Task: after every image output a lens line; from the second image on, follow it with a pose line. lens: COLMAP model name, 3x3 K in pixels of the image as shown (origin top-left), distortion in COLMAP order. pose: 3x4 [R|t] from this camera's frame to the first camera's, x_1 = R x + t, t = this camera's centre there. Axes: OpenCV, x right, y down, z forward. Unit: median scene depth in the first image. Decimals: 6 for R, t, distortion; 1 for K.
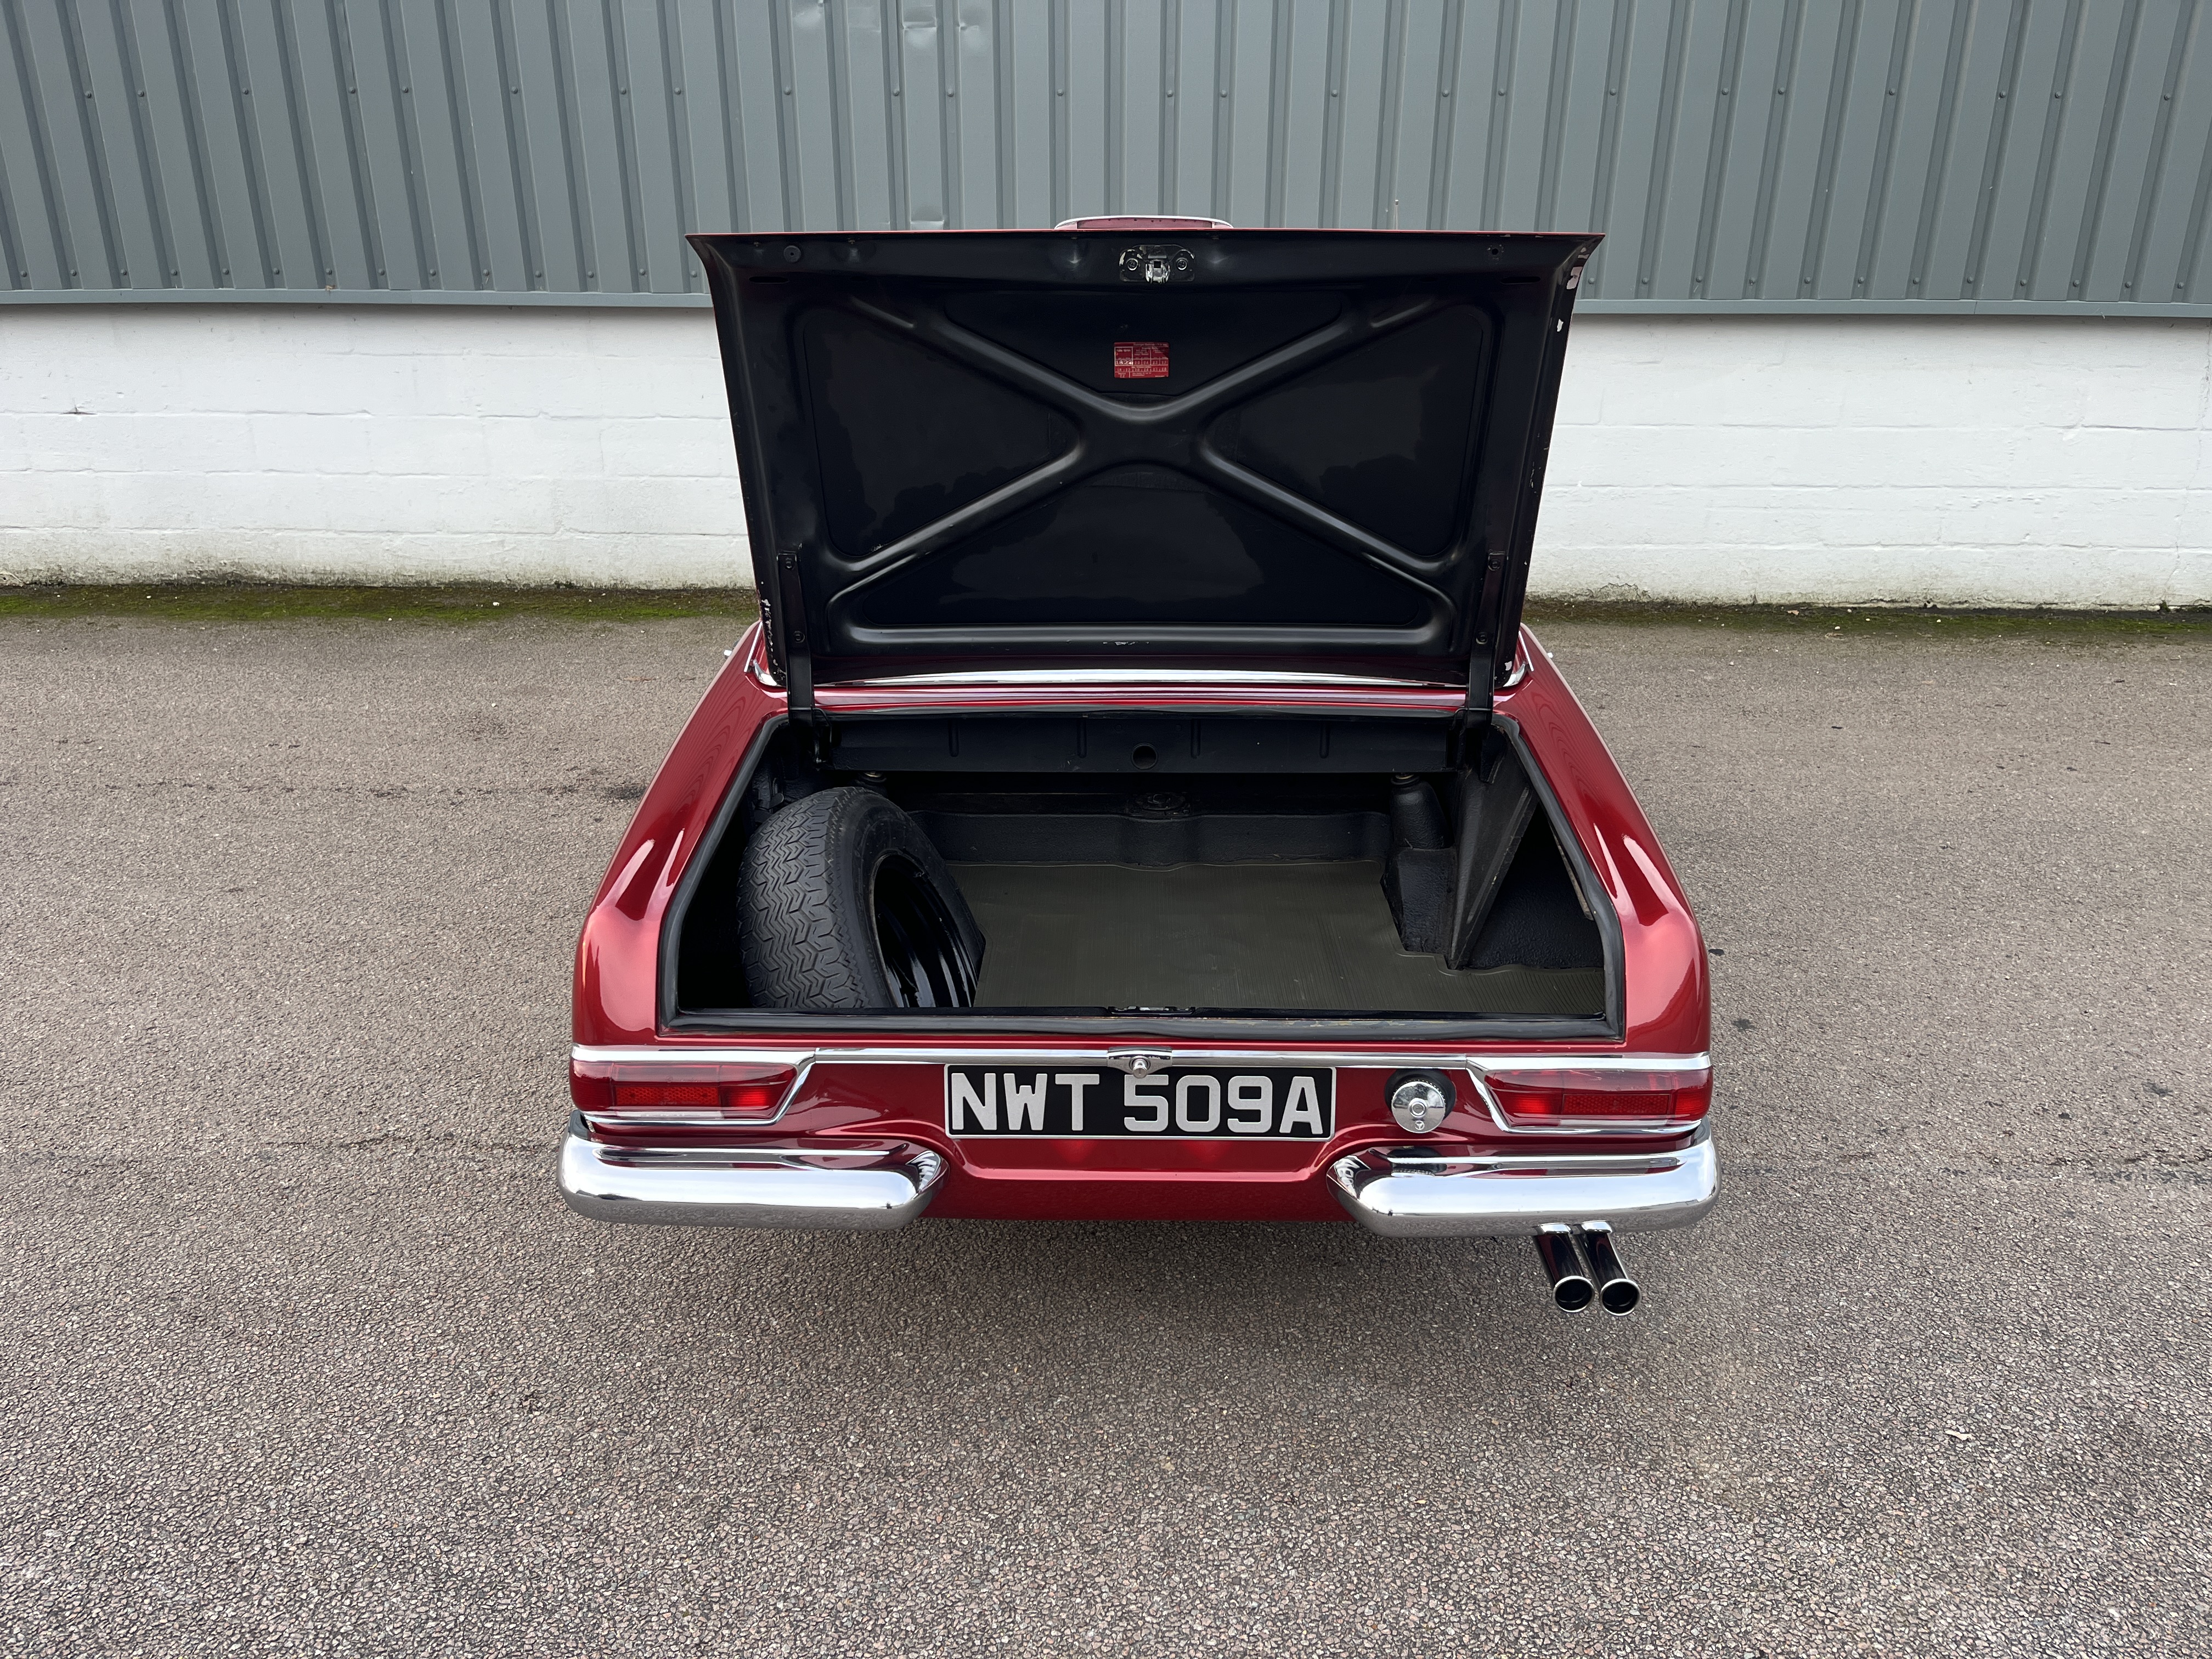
lens RADIAL K [[1665.2, 0, 1114.7], [0, 1665.2, 841.4], [0, 0, 1]] dist [0.073144, -0.105296]
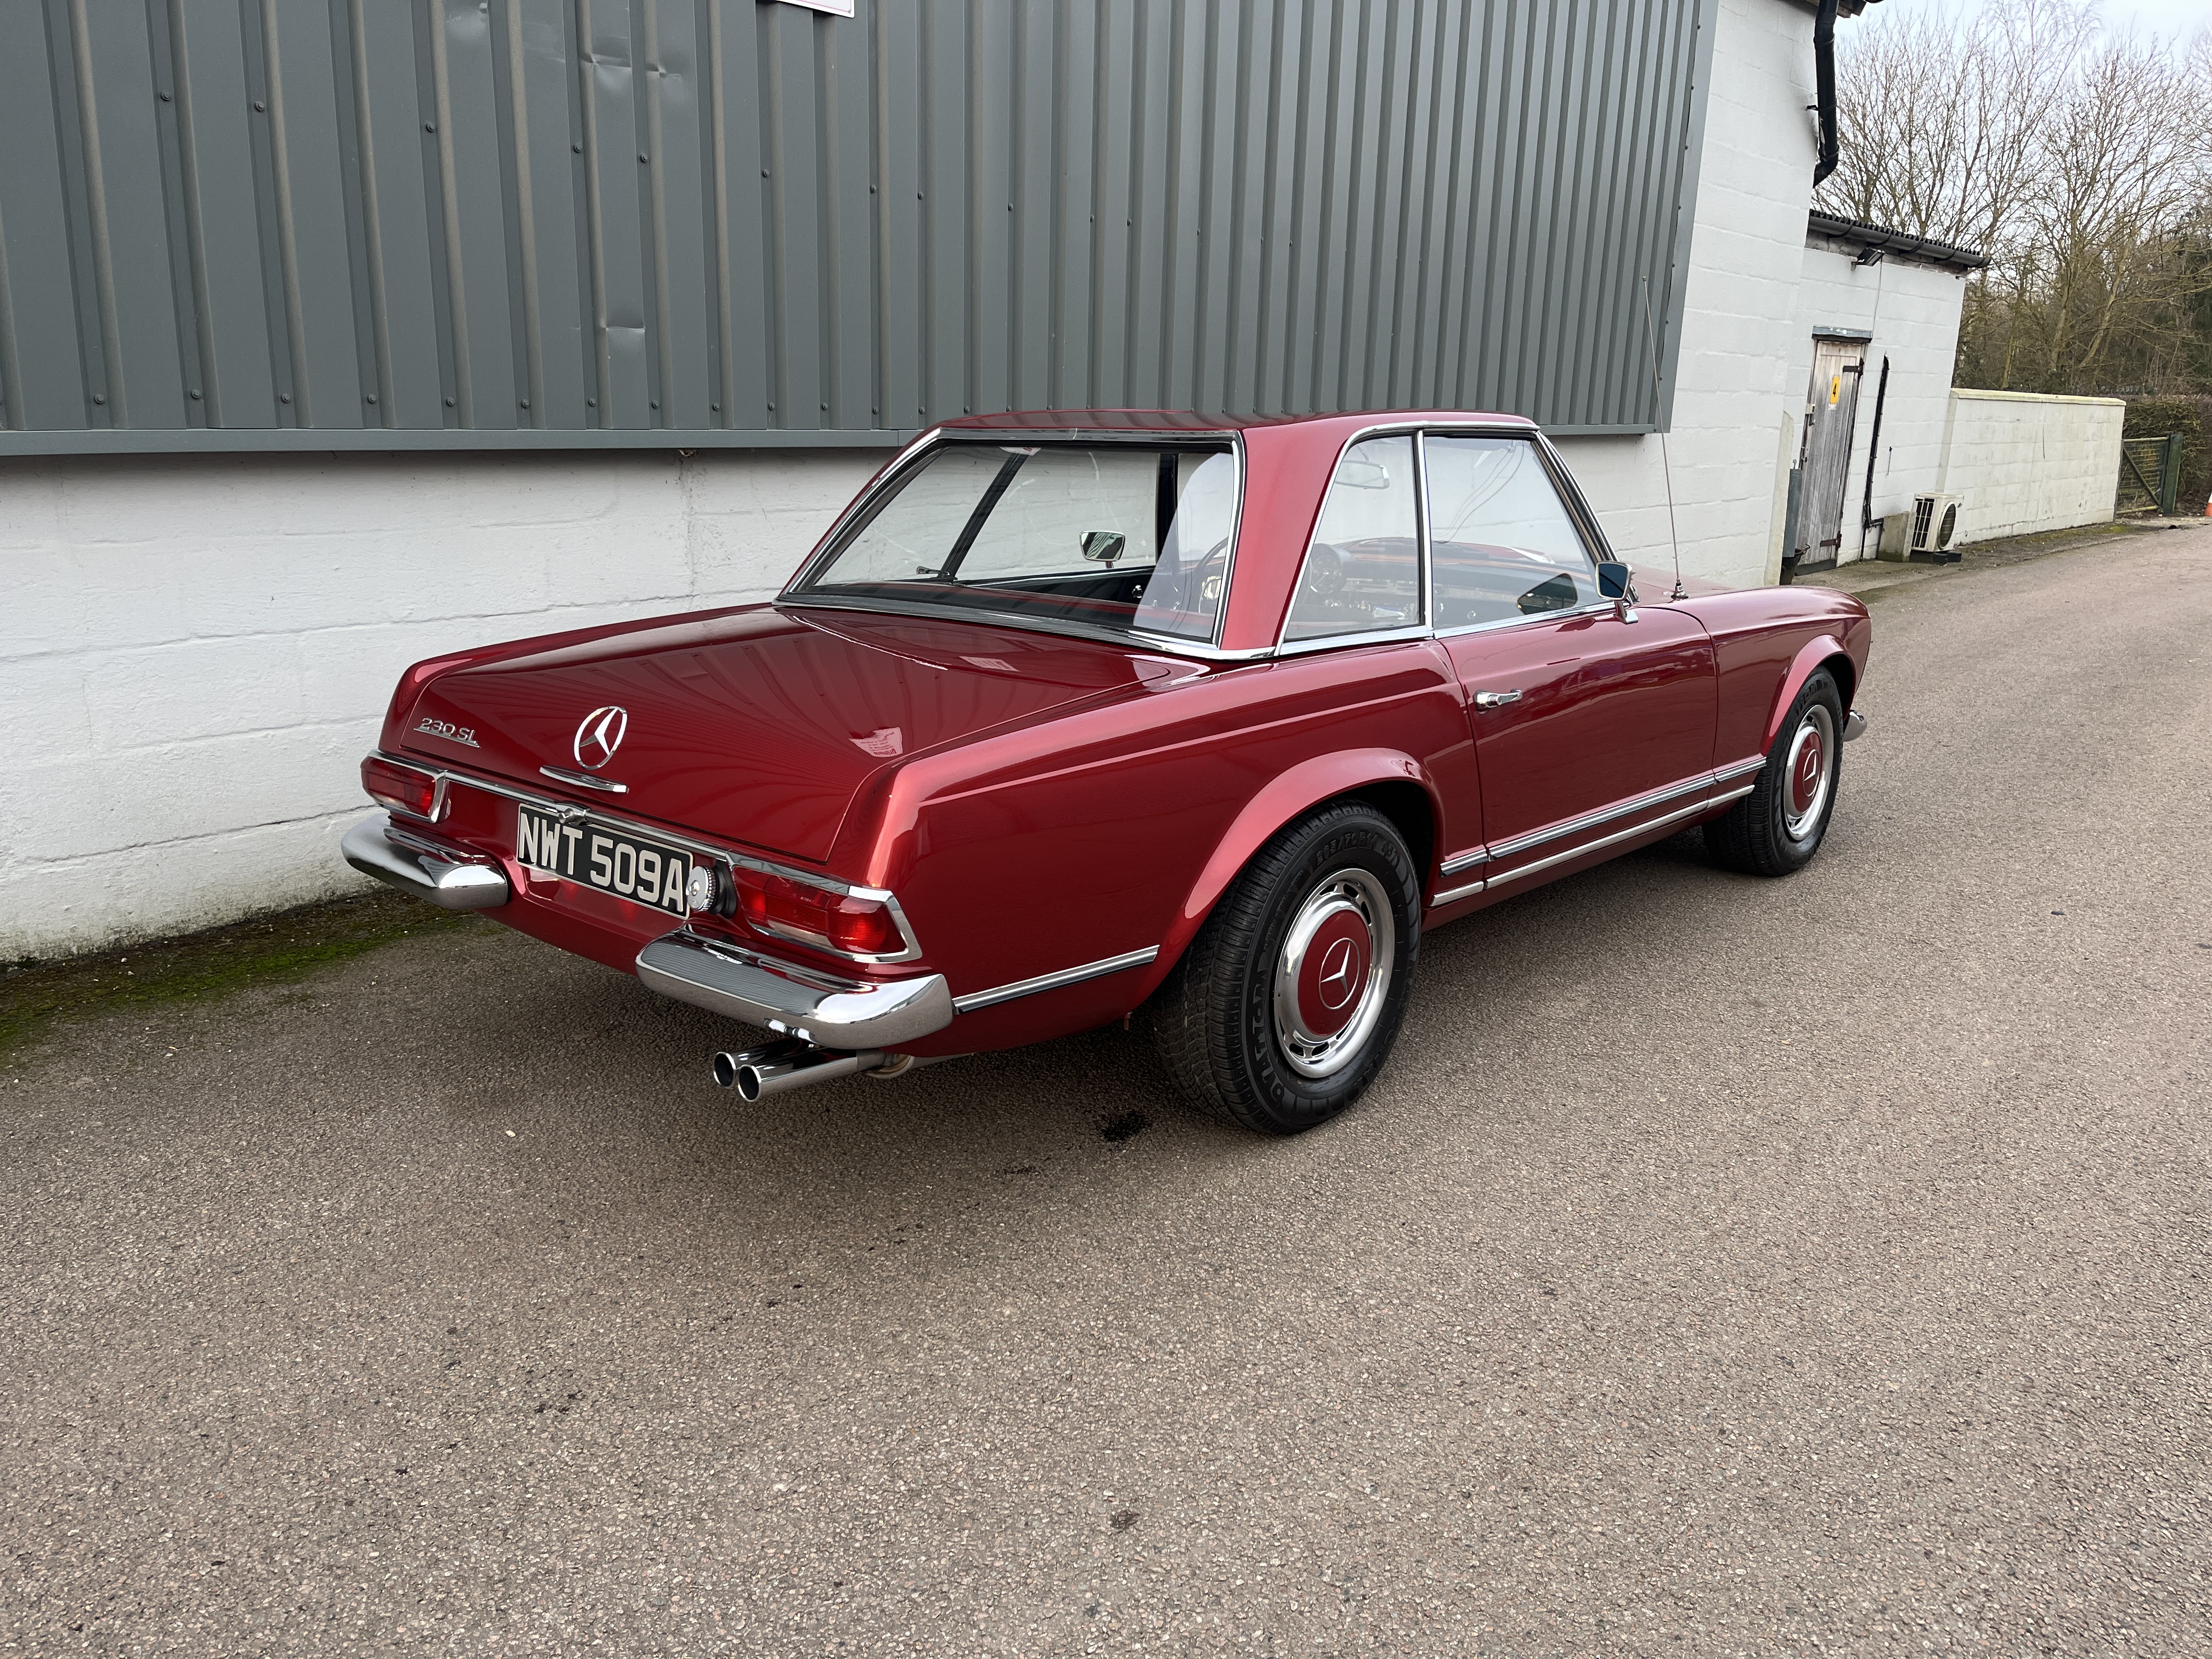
lens RADIAL K [[1663.7, 0, 1102.0], [0, 1663.7, 825.8], [0, 0, 1]] dist [0.069824, -0.099391]
pose [[0.636980, -0.184933, 0.748369, -1.466127], [0.280898, 0.959736, -0.001924, -0.280944], [-0.717881, 0.211441, 0.663280, 1.116077]]
